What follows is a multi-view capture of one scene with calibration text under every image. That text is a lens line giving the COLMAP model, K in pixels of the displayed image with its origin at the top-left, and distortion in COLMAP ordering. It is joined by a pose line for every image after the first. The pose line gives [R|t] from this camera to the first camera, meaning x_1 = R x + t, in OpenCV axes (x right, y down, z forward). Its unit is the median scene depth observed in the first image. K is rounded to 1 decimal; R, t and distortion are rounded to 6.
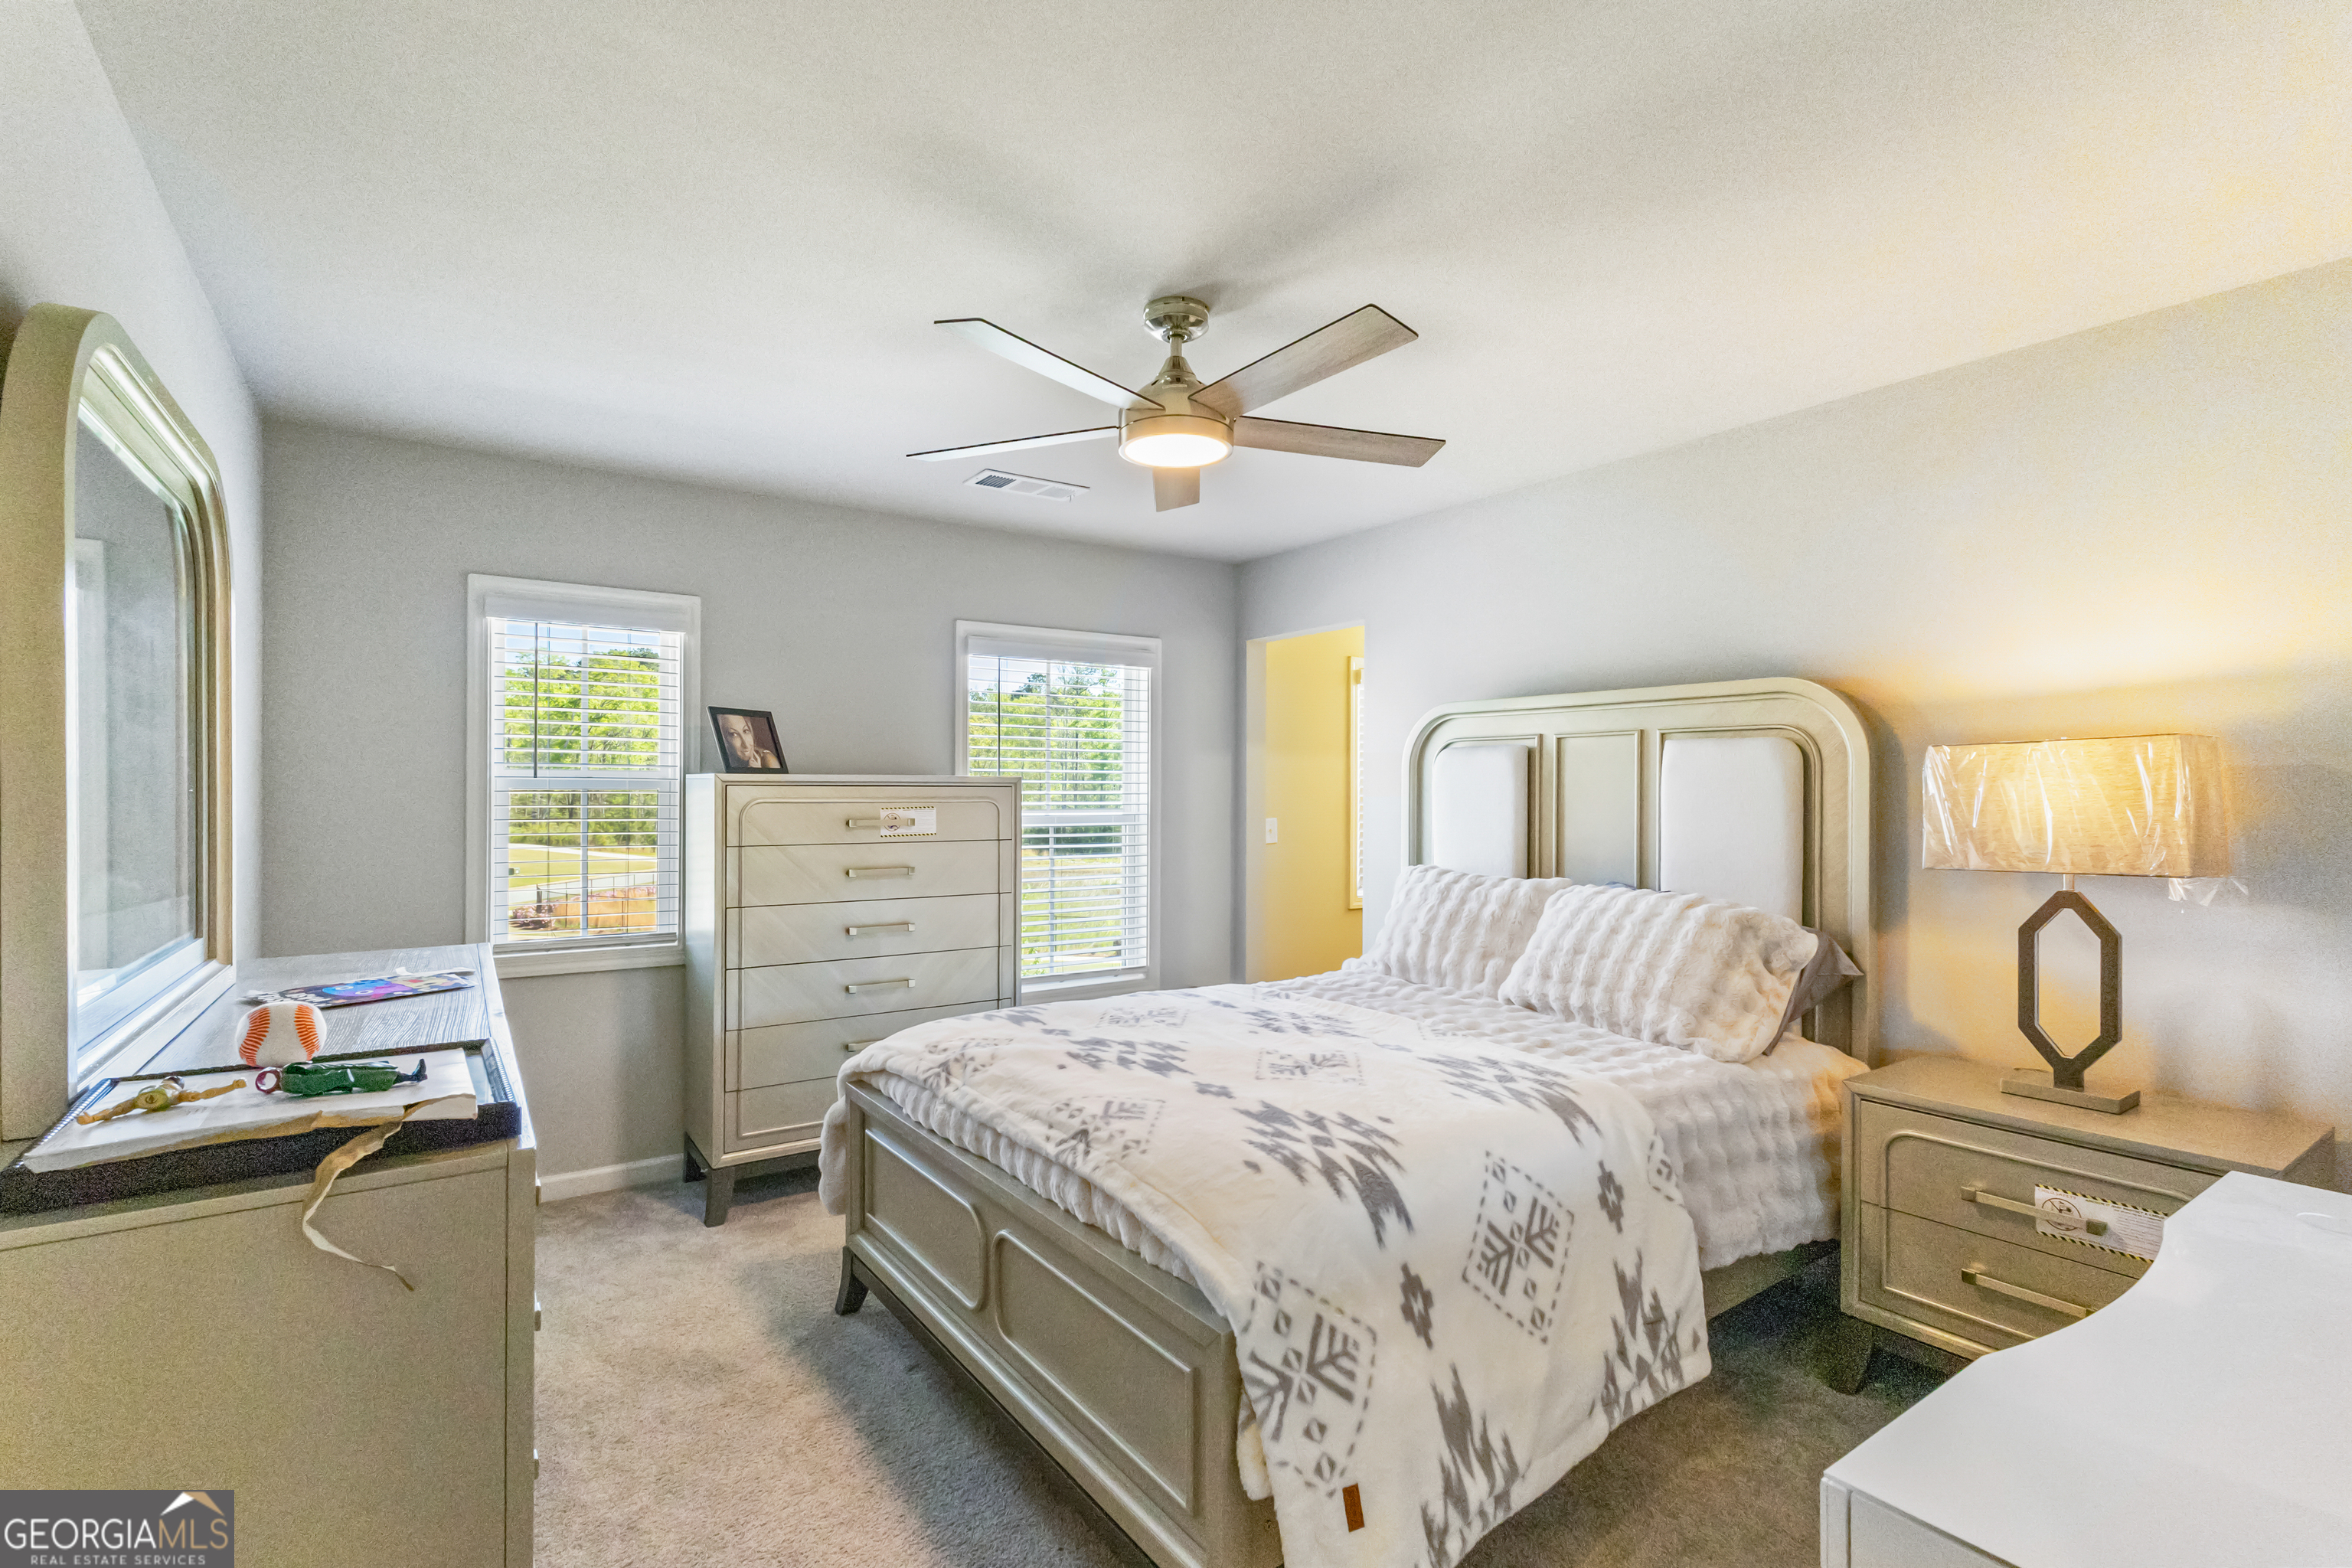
lens RADIAL K [[1085.3, 0, 1178.8], [0, 1085.3, 803.5], [0, 0, 1]] dist [0.024711, 0.000484]
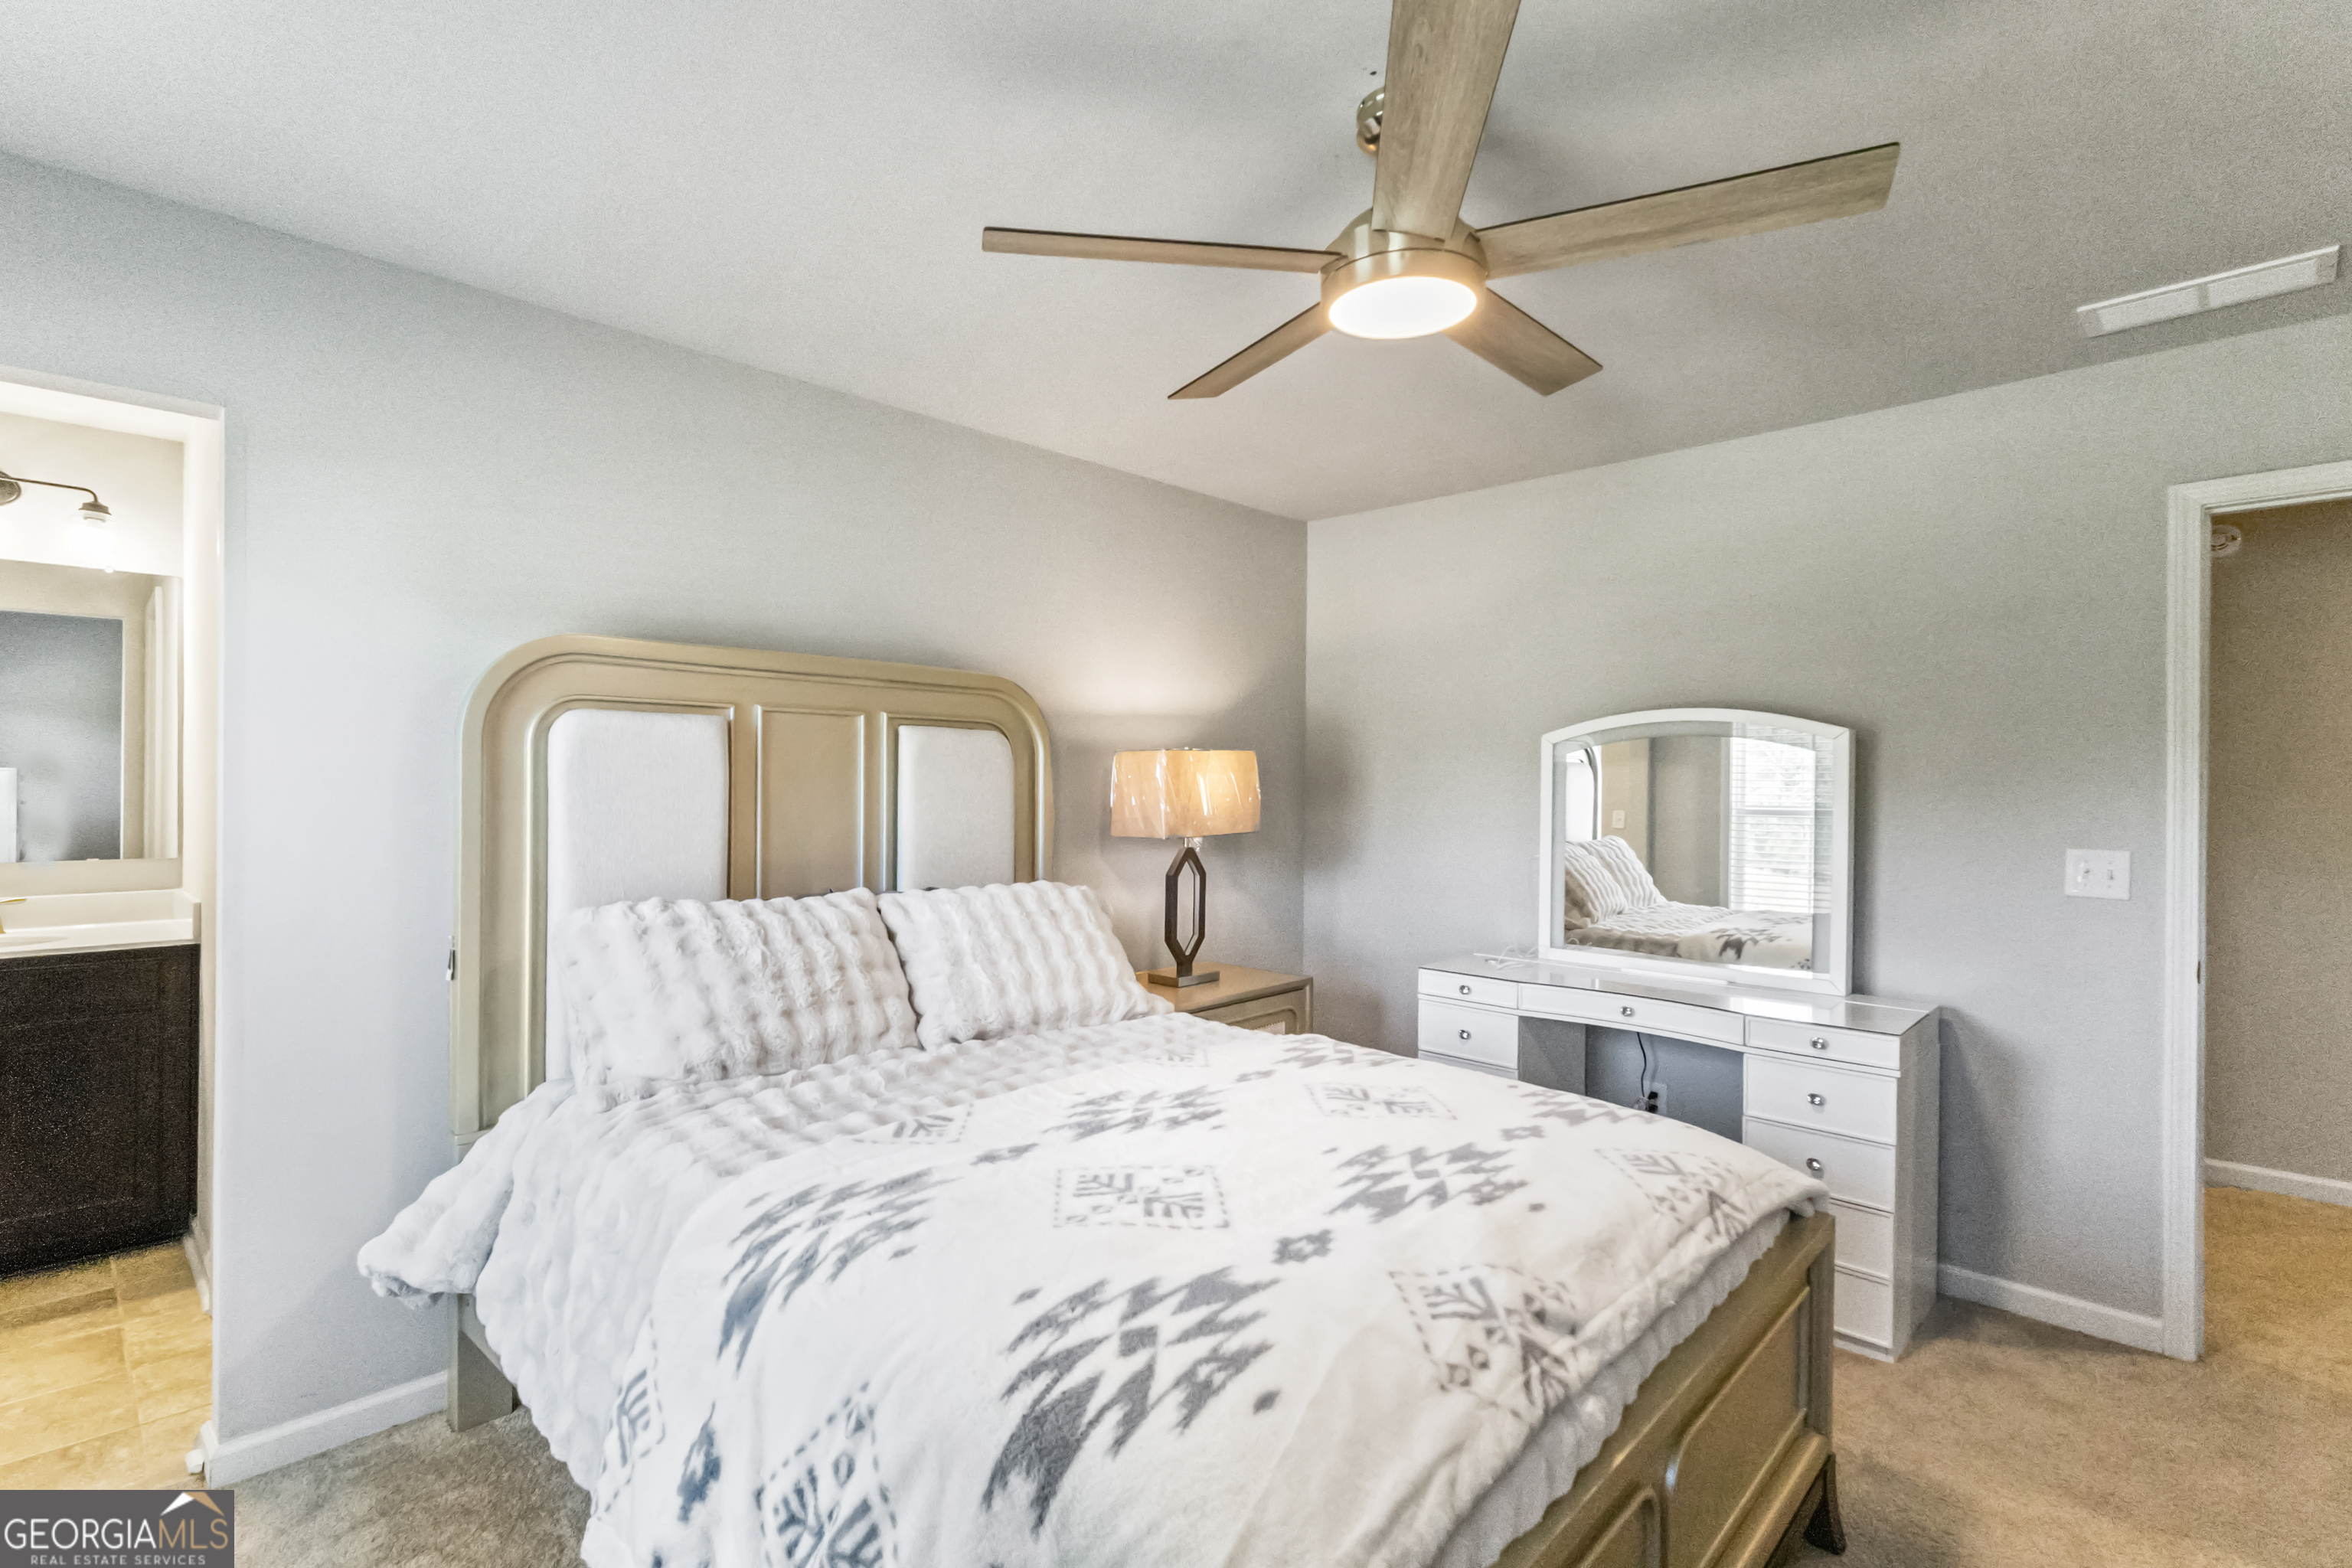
lens RADIAL K [[1085.3, 0, 1178.8], [0, 1085.3, 803.5], [0, 0, 1]] dist [0.024711, 0.000484]
pose [[-0.206366, -0.021563, 0.978237, -0.701544], [-0.002547, 0.999766, 0.021500, -0.018593], [-0.978472, 0.001945, -0.206373, 1.332824]]
